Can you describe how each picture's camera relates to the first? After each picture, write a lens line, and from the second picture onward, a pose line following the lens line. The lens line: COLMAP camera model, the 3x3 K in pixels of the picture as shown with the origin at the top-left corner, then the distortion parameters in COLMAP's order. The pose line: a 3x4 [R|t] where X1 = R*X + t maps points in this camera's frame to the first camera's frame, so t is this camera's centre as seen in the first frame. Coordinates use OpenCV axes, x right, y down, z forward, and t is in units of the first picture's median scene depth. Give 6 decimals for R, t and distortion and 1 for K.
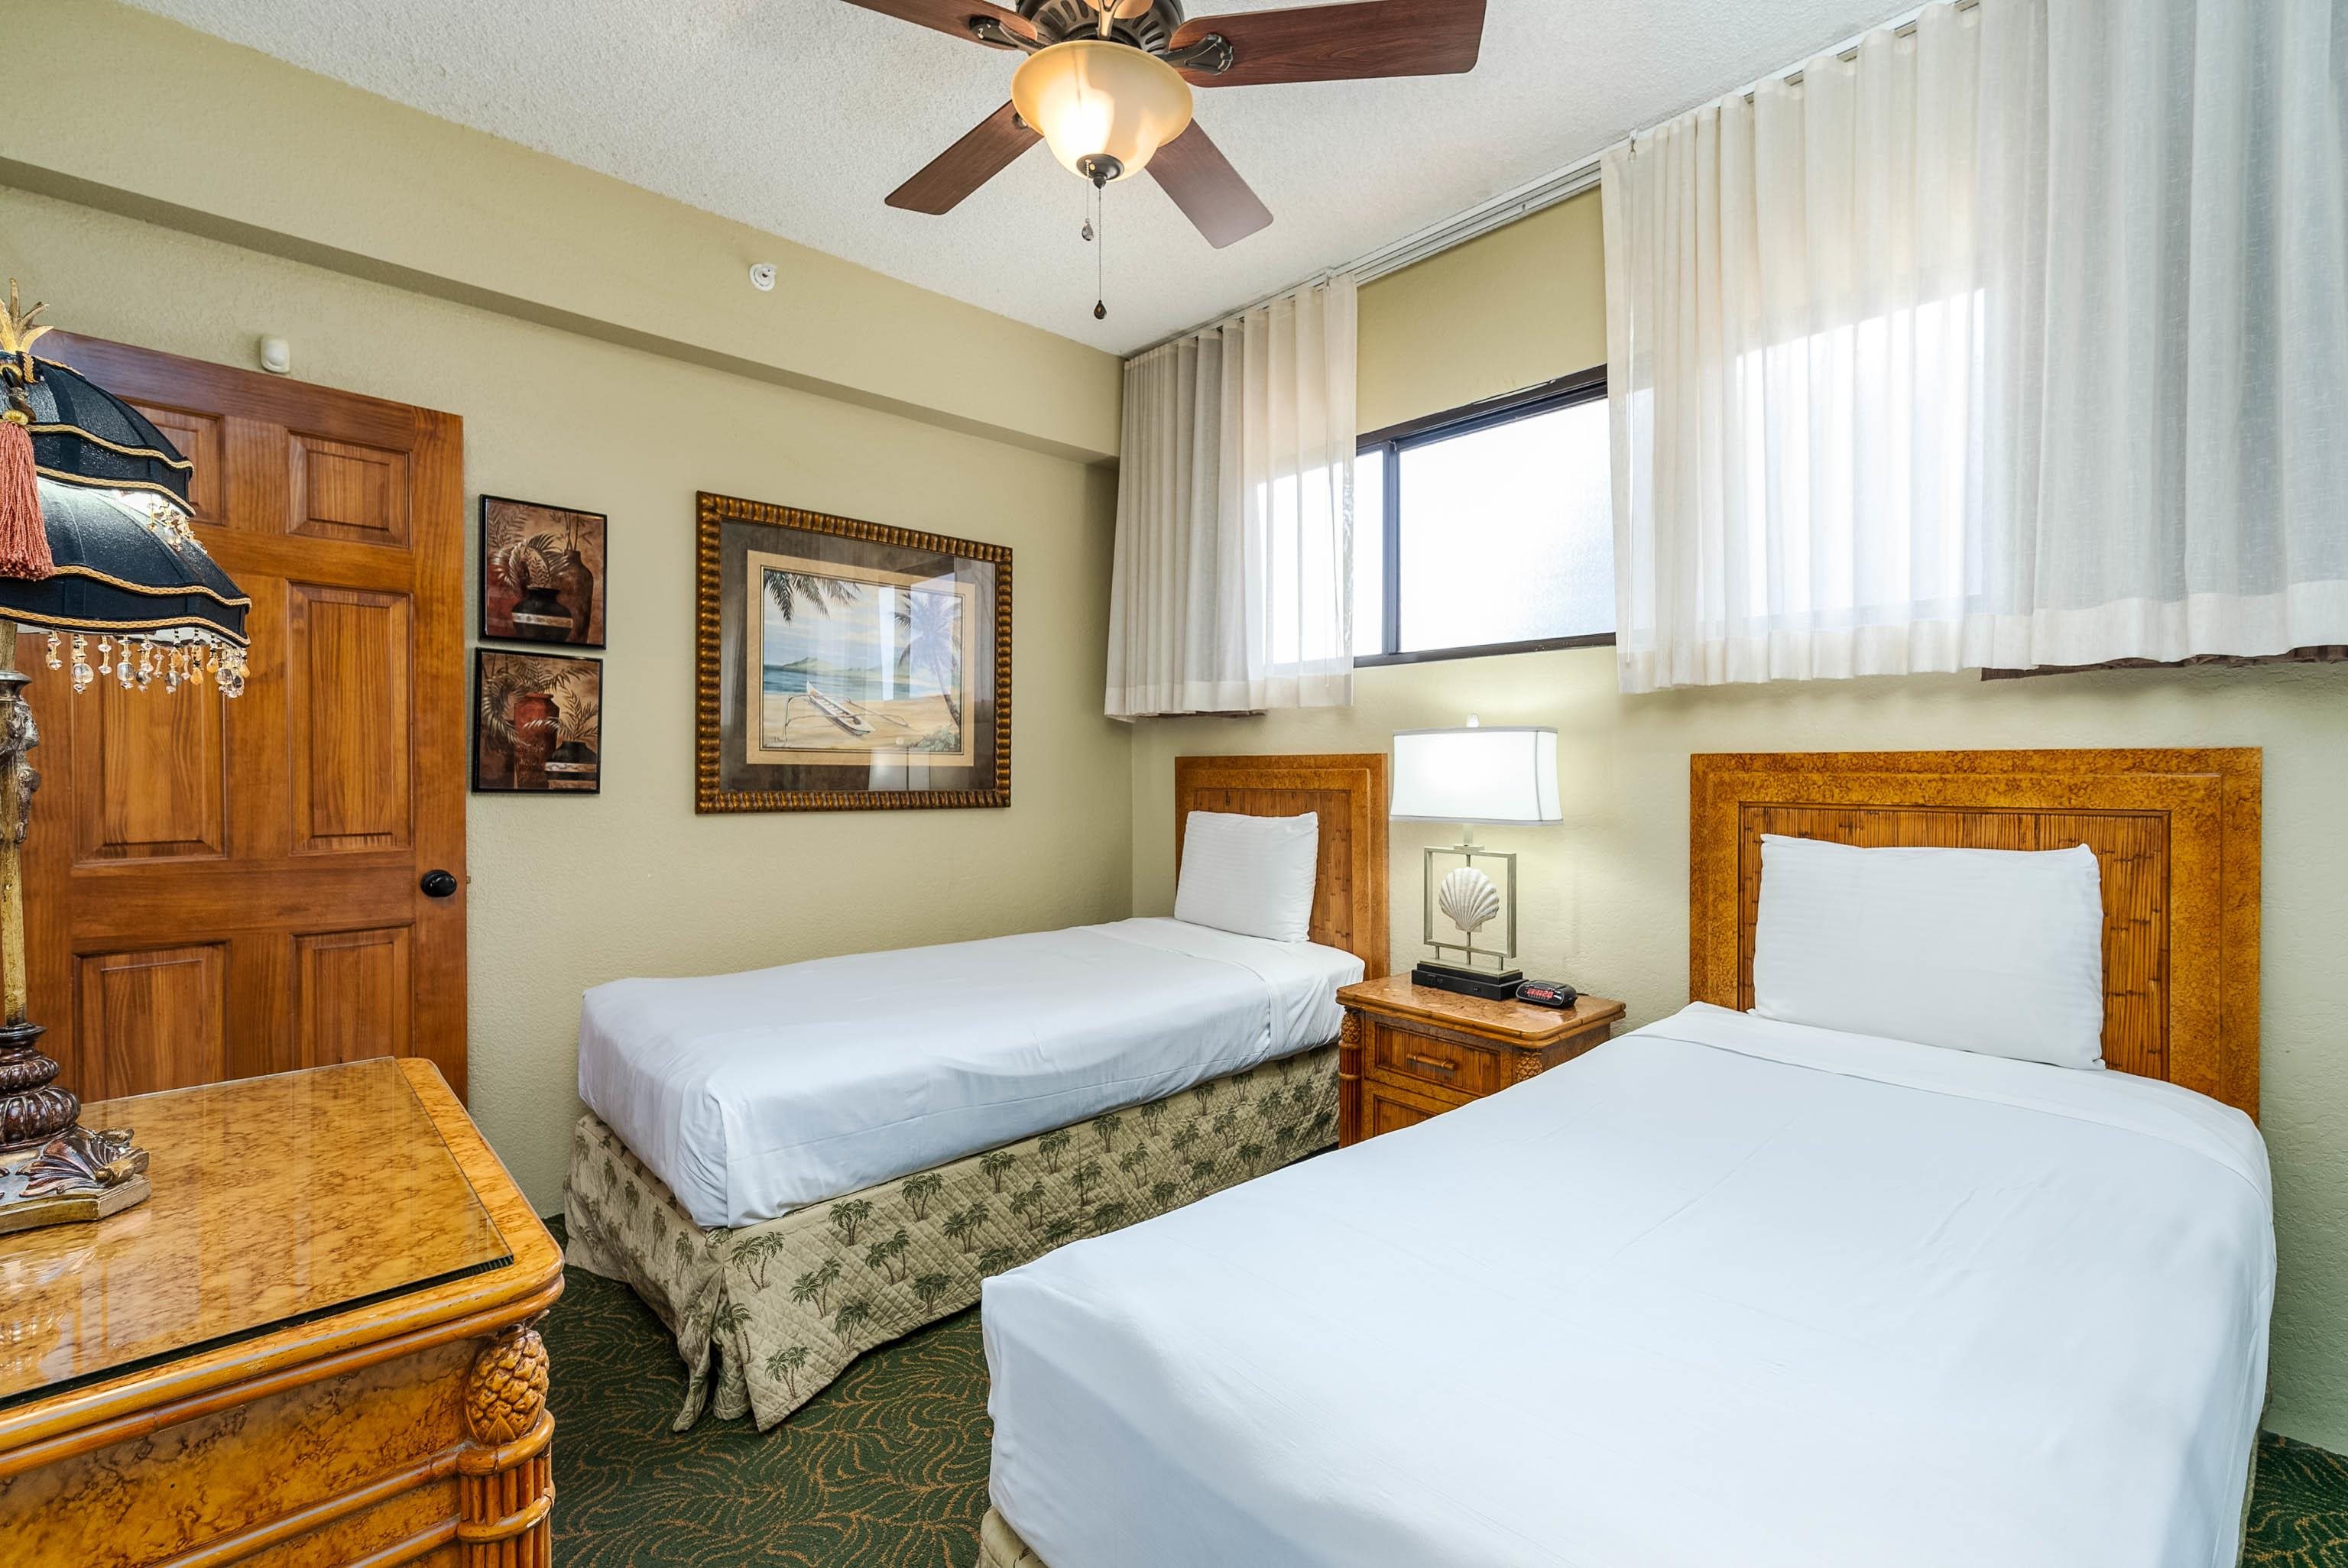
lens RADIAL K [[1022.5, 0, 1190.6], [0, 1022.5, 783.0], [0, 0, 1]] dist [0.003369, -0.000201]
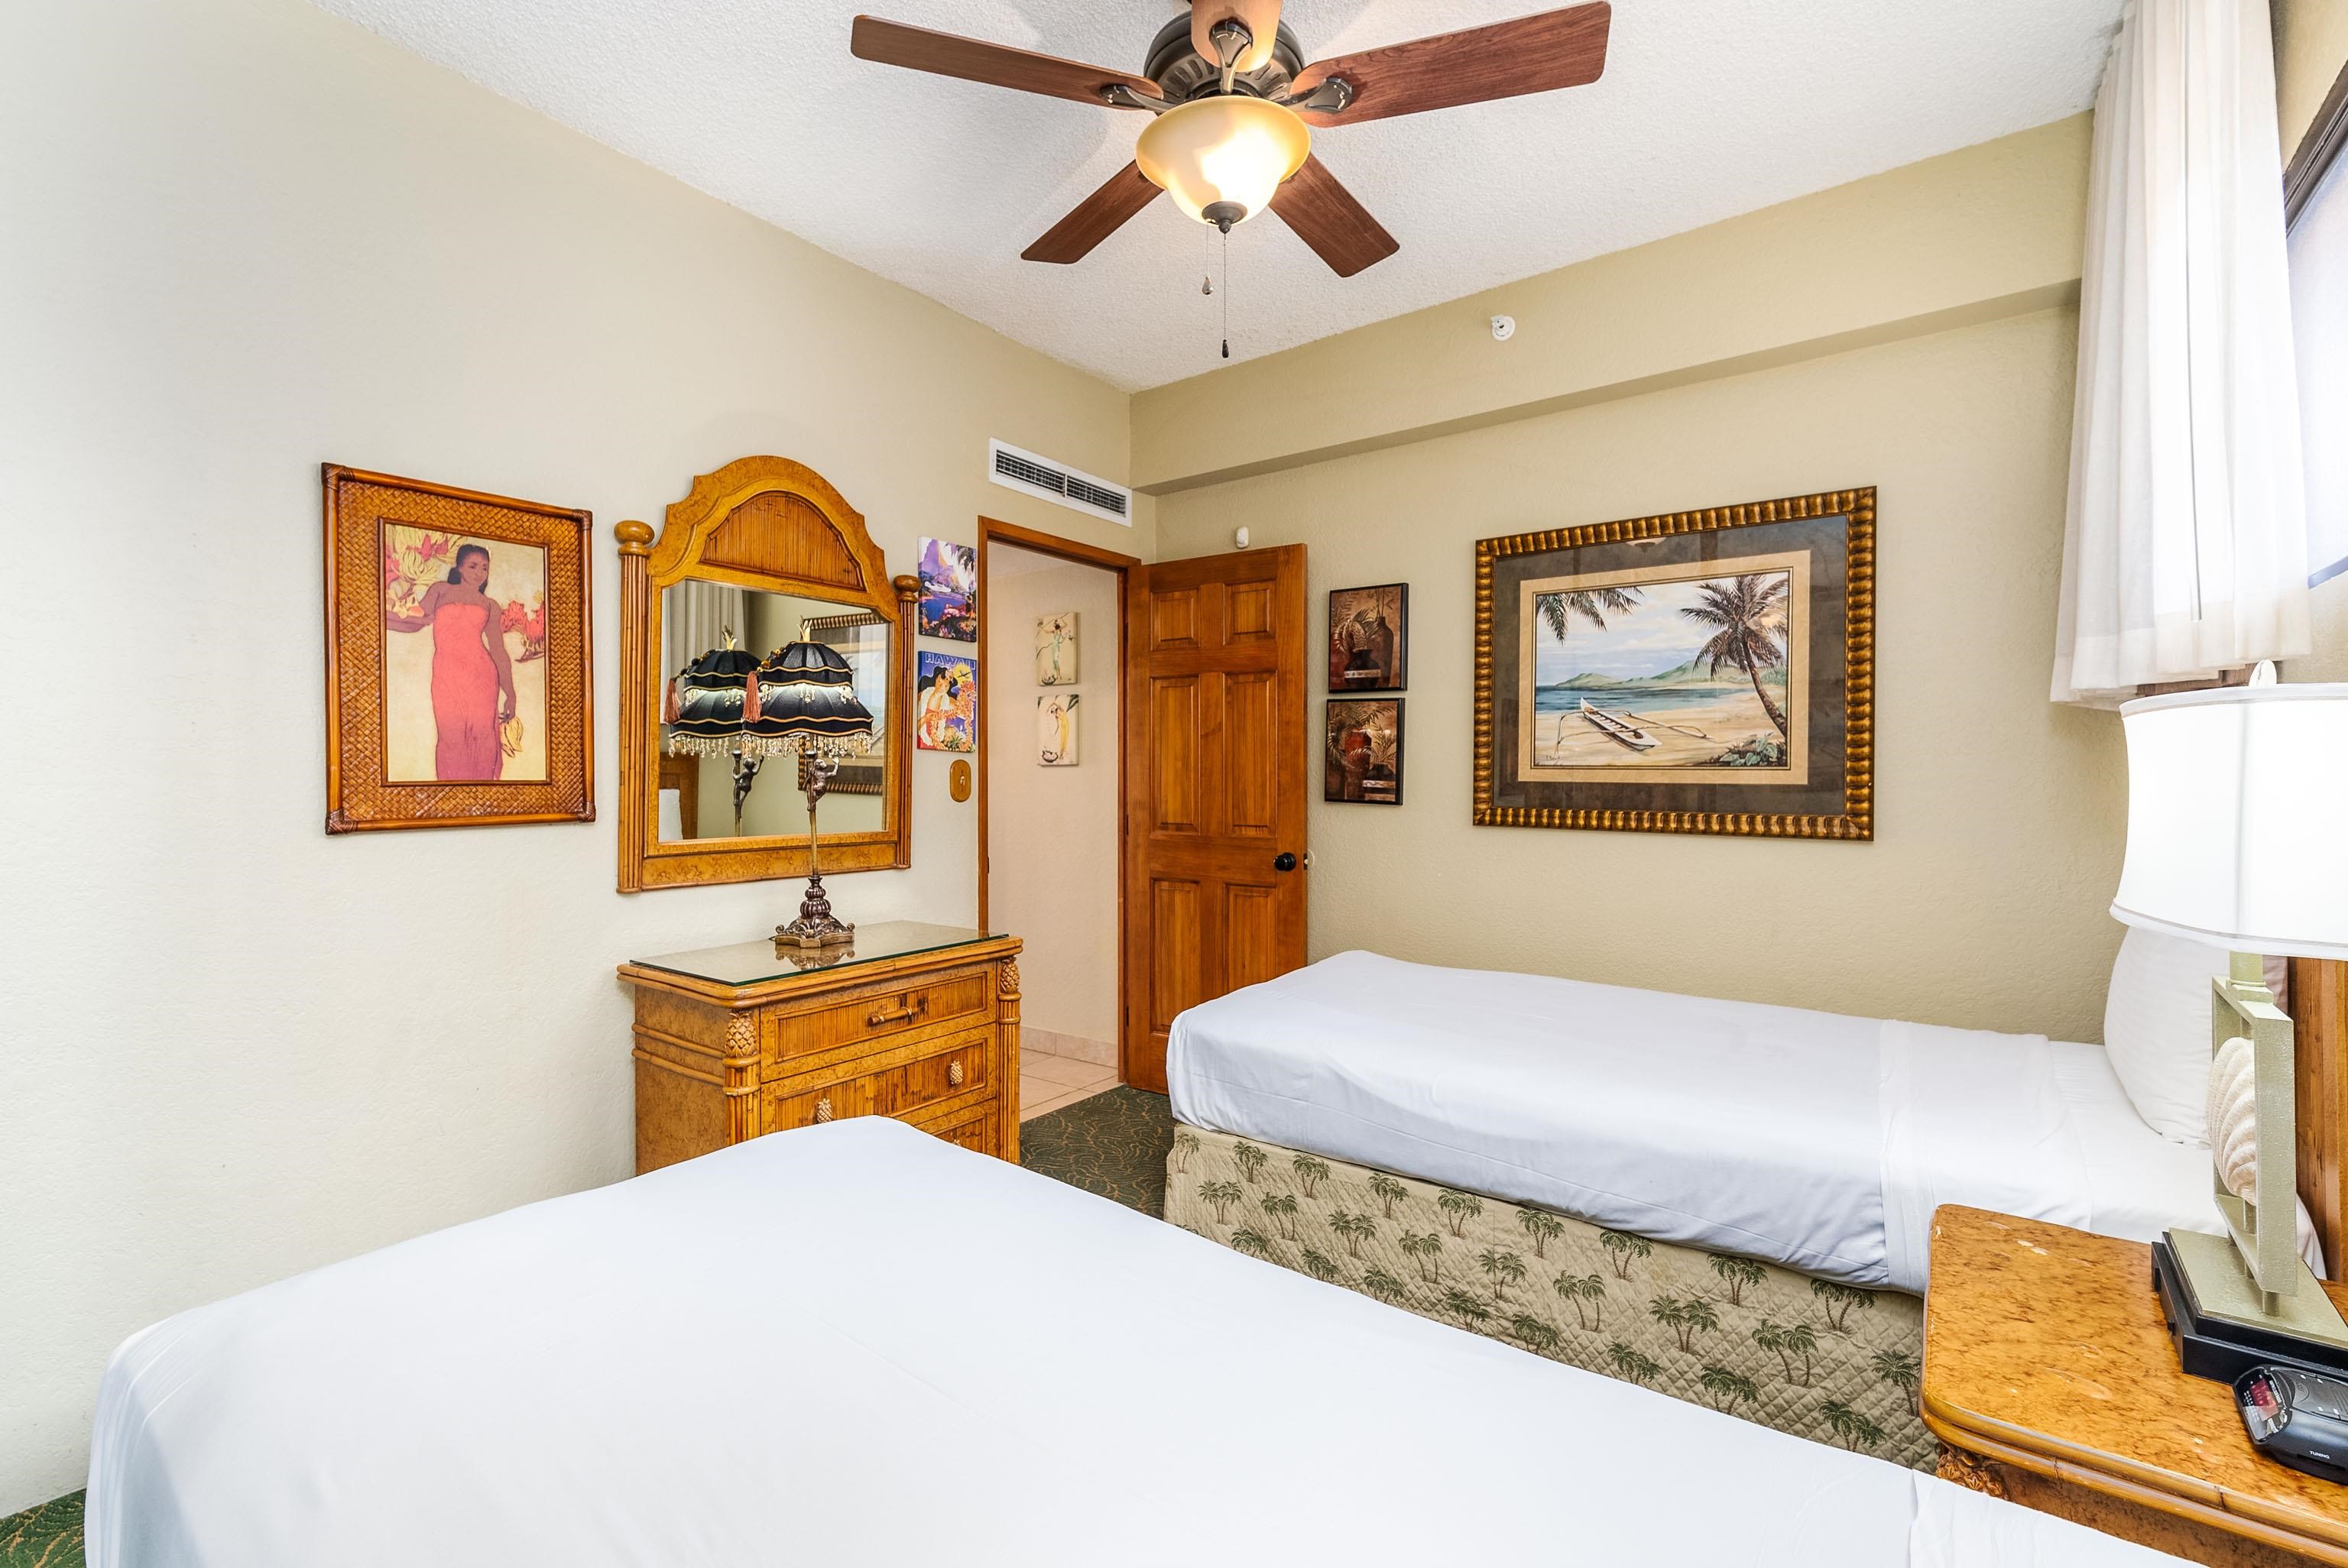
lens RADIAL K [[1022.5, 0, 1191.9], [0, 1022.5, 786.3], [0, 0, 1]] dist [0.003369, -0.000201]
pose [[0.171592, 0.004015, -0.985160, 0.639948], [-0.018402, 0.999830, 0.000869, -0.009383], [0.984996, 0.017980, 0.171637, 0.549821]]
